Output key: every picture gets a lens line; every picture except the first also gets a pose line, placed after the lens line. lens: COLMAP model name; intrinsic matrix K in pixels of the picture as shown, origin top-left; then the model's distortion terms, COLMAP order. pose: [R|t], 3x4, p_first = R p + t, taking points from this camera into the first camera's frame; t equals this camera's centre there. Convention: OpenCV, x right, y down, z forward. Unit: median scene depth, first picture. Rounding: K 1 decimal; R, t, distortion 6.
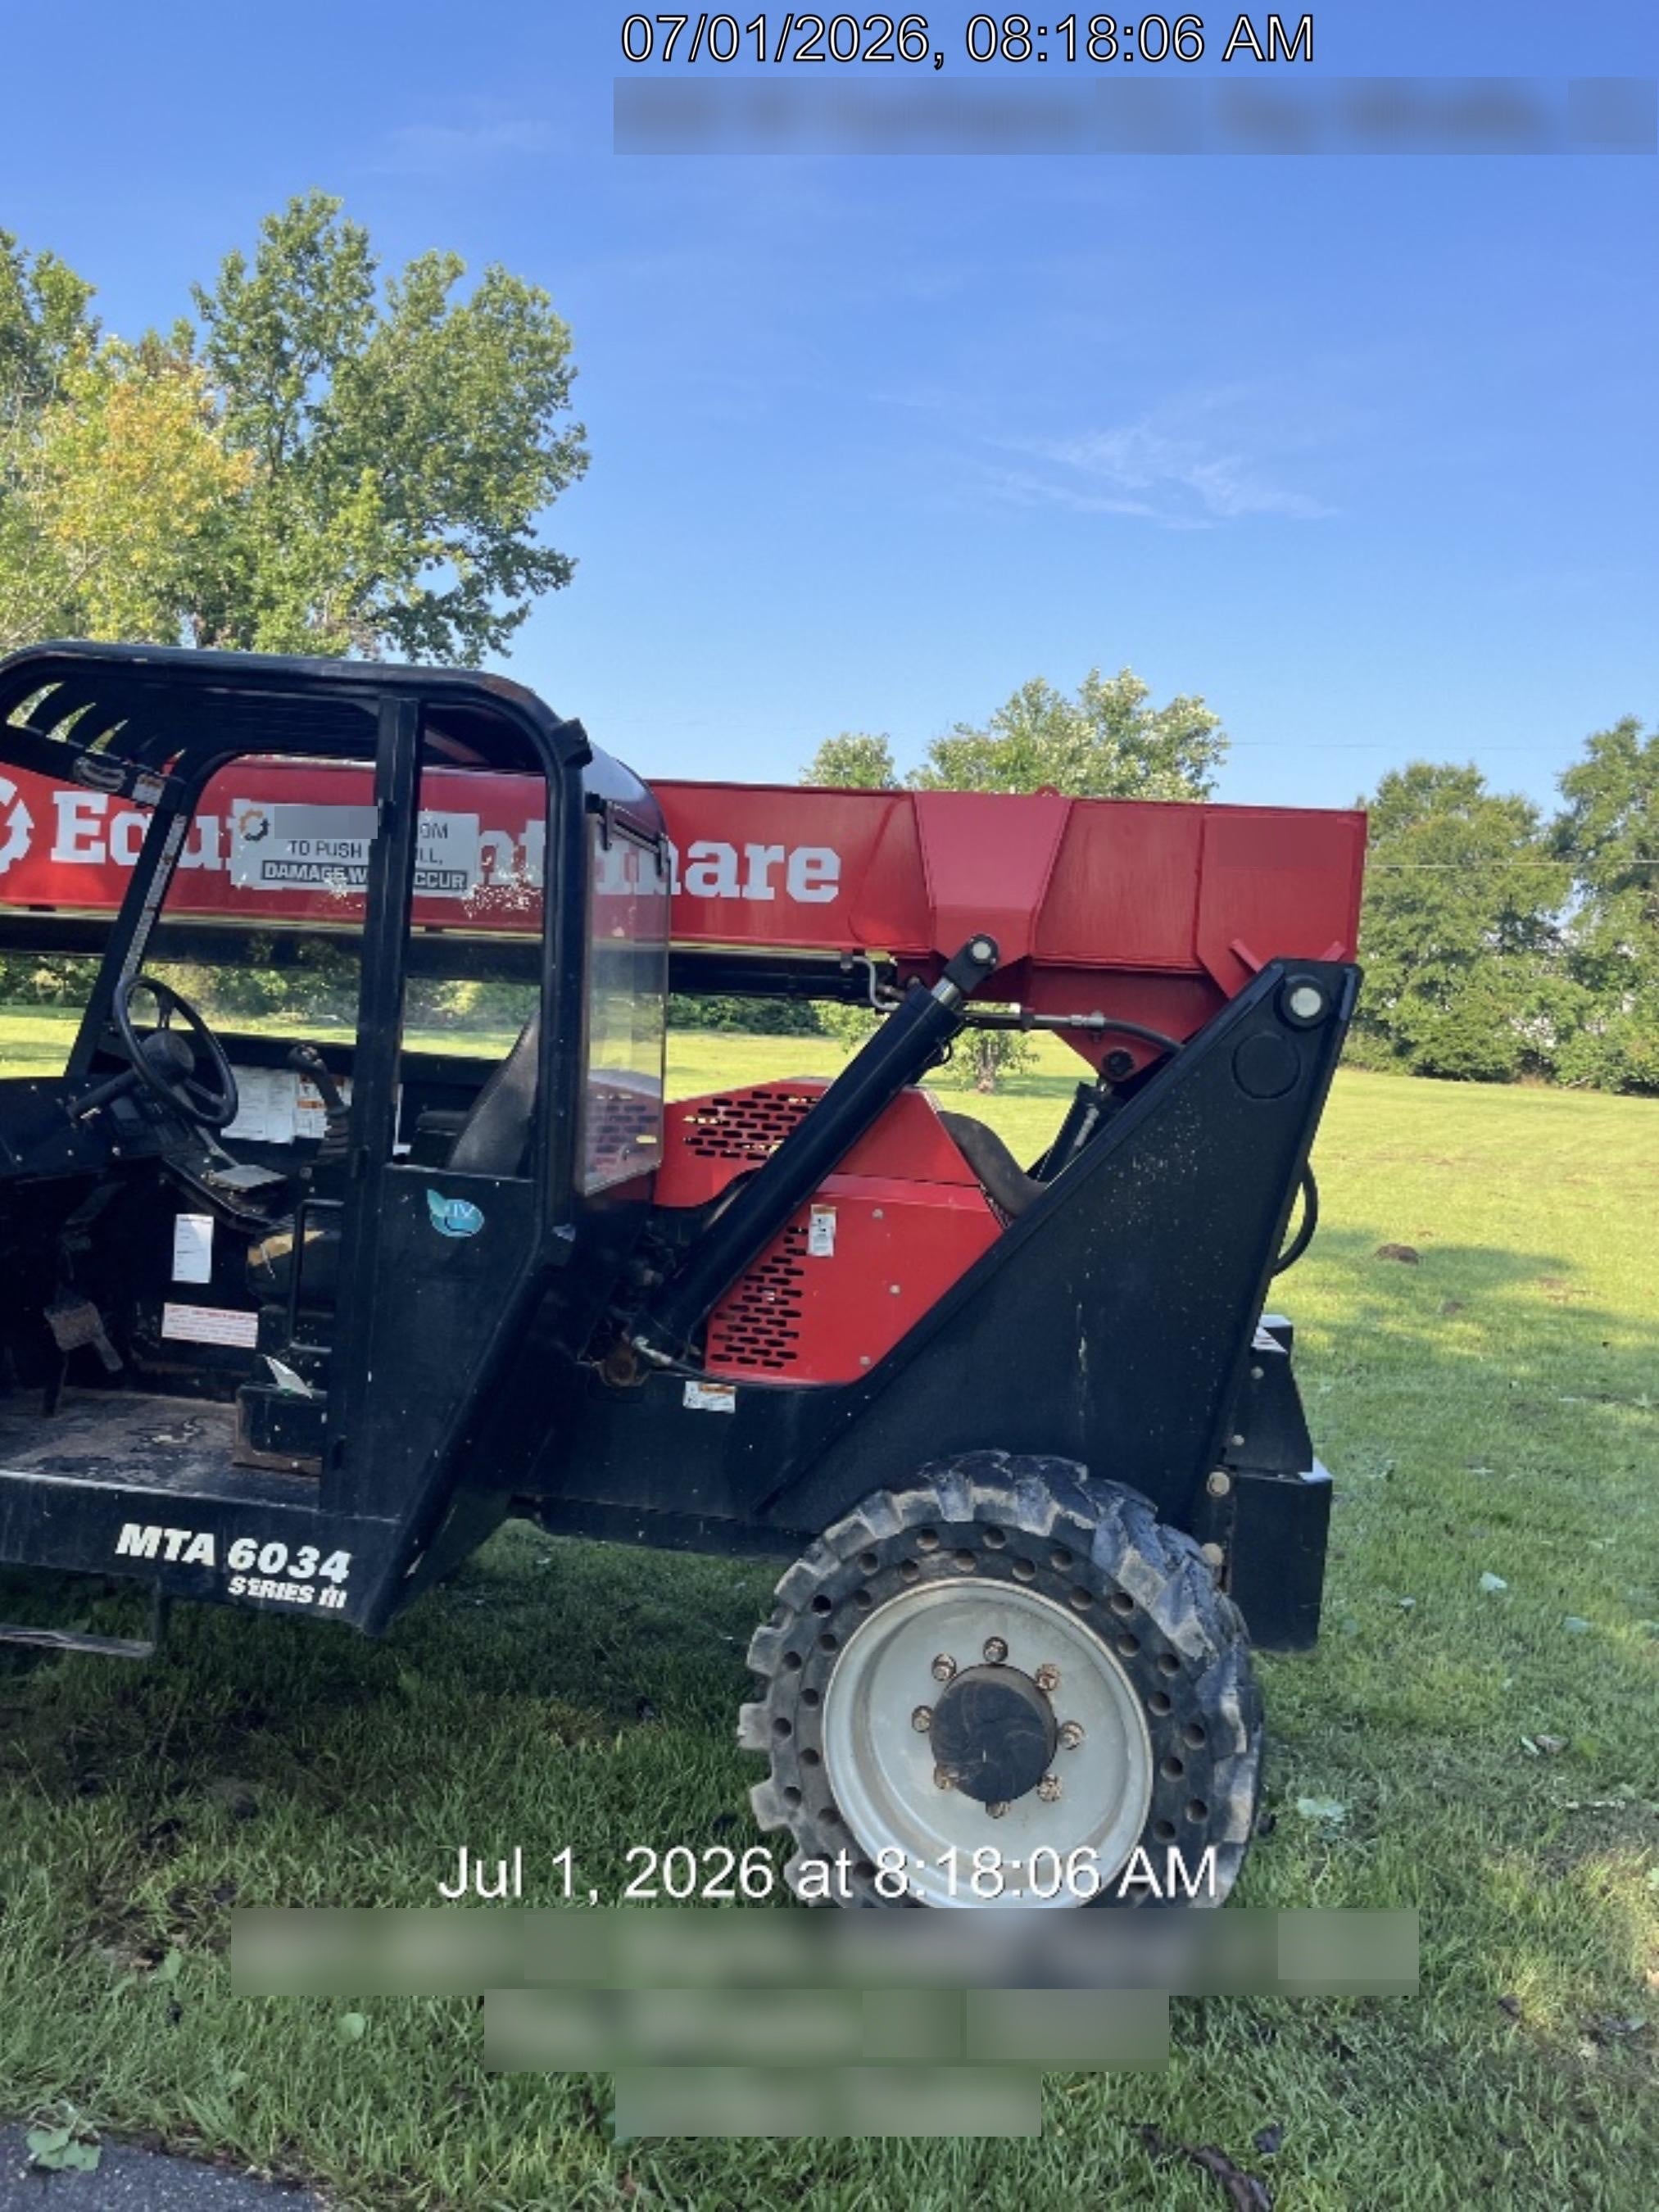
lens RADIAL K [[1703.8, 0, 818.8], [0, 1703.8, 1099.5], [0, 0, 1]] dist [0.114290, -0.131583]
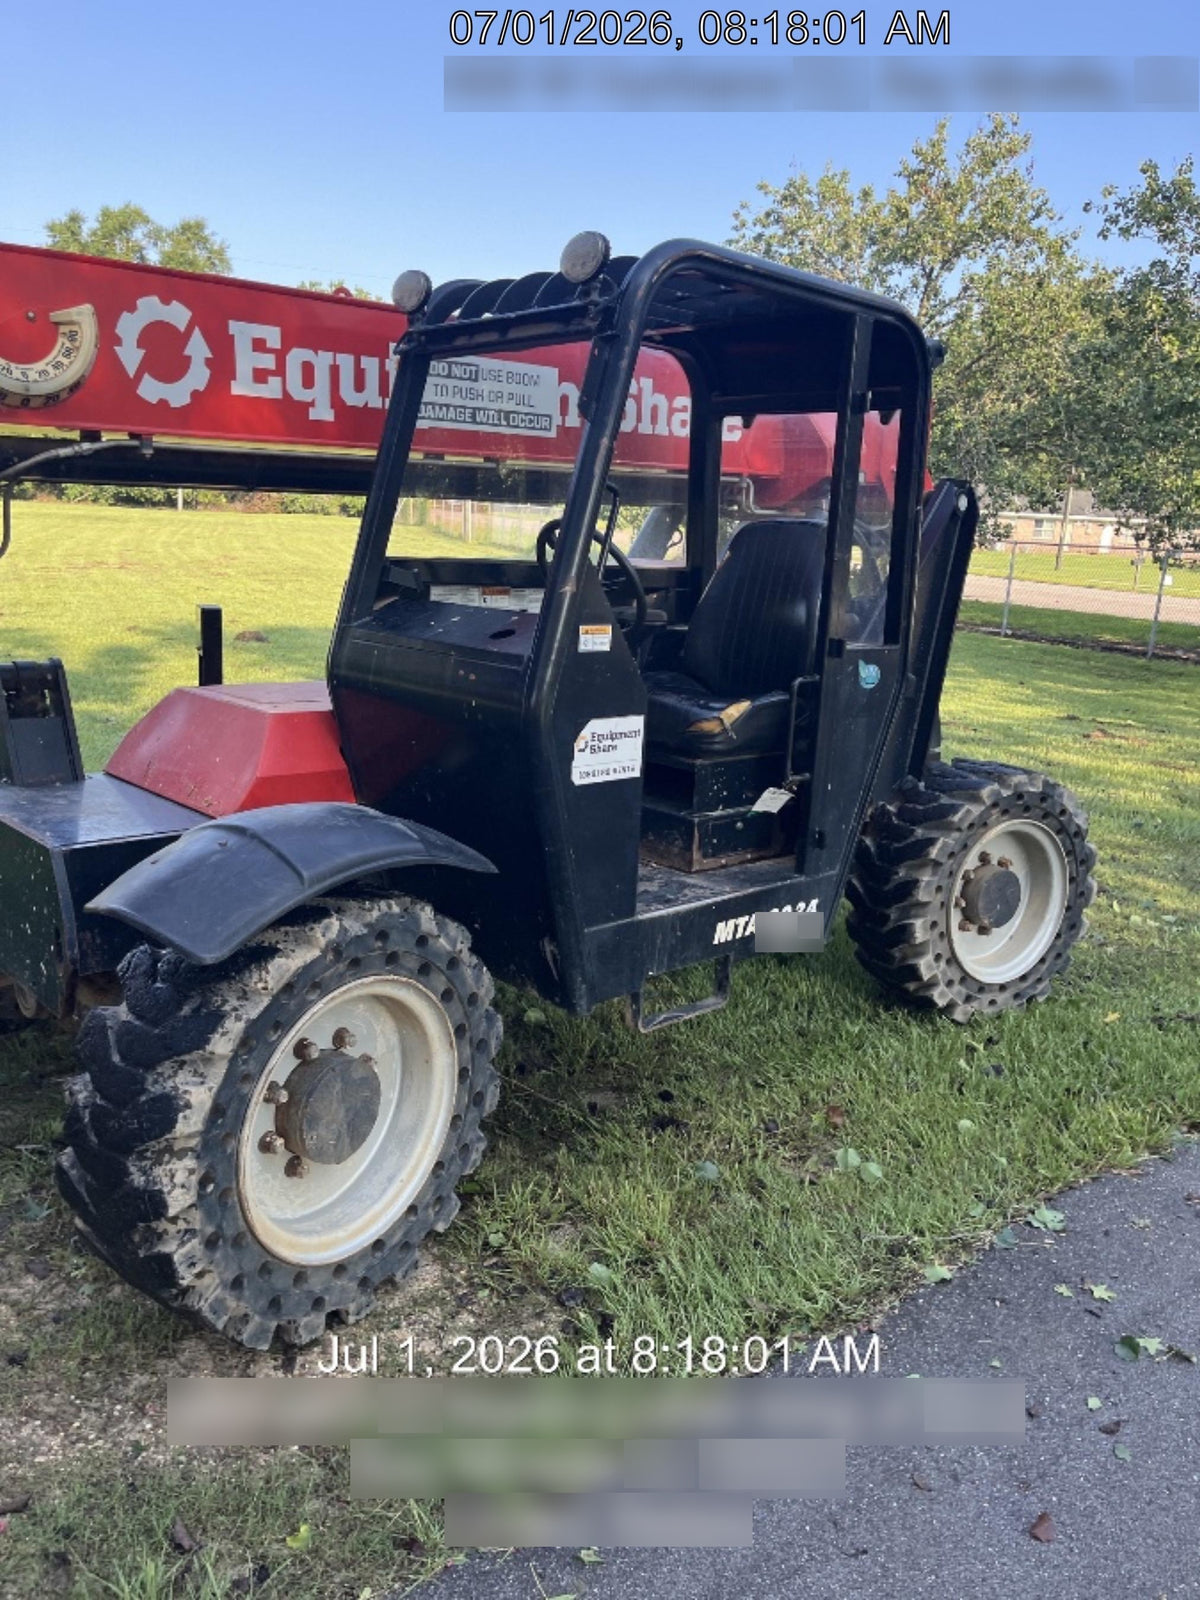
lens RADIAL K [[1184.6, 0, 638.2], [0, 1184.6, 808.2], [0, 0, 1]] dist [0.063496, 0.002810]
pose [[0.649548, -0.222422, 0.727060, -0.904156], [0.040100, 0.964945, 0.259371, -0.081086], [-0.759262, -0.139319, 0.635697, 0.357661]]
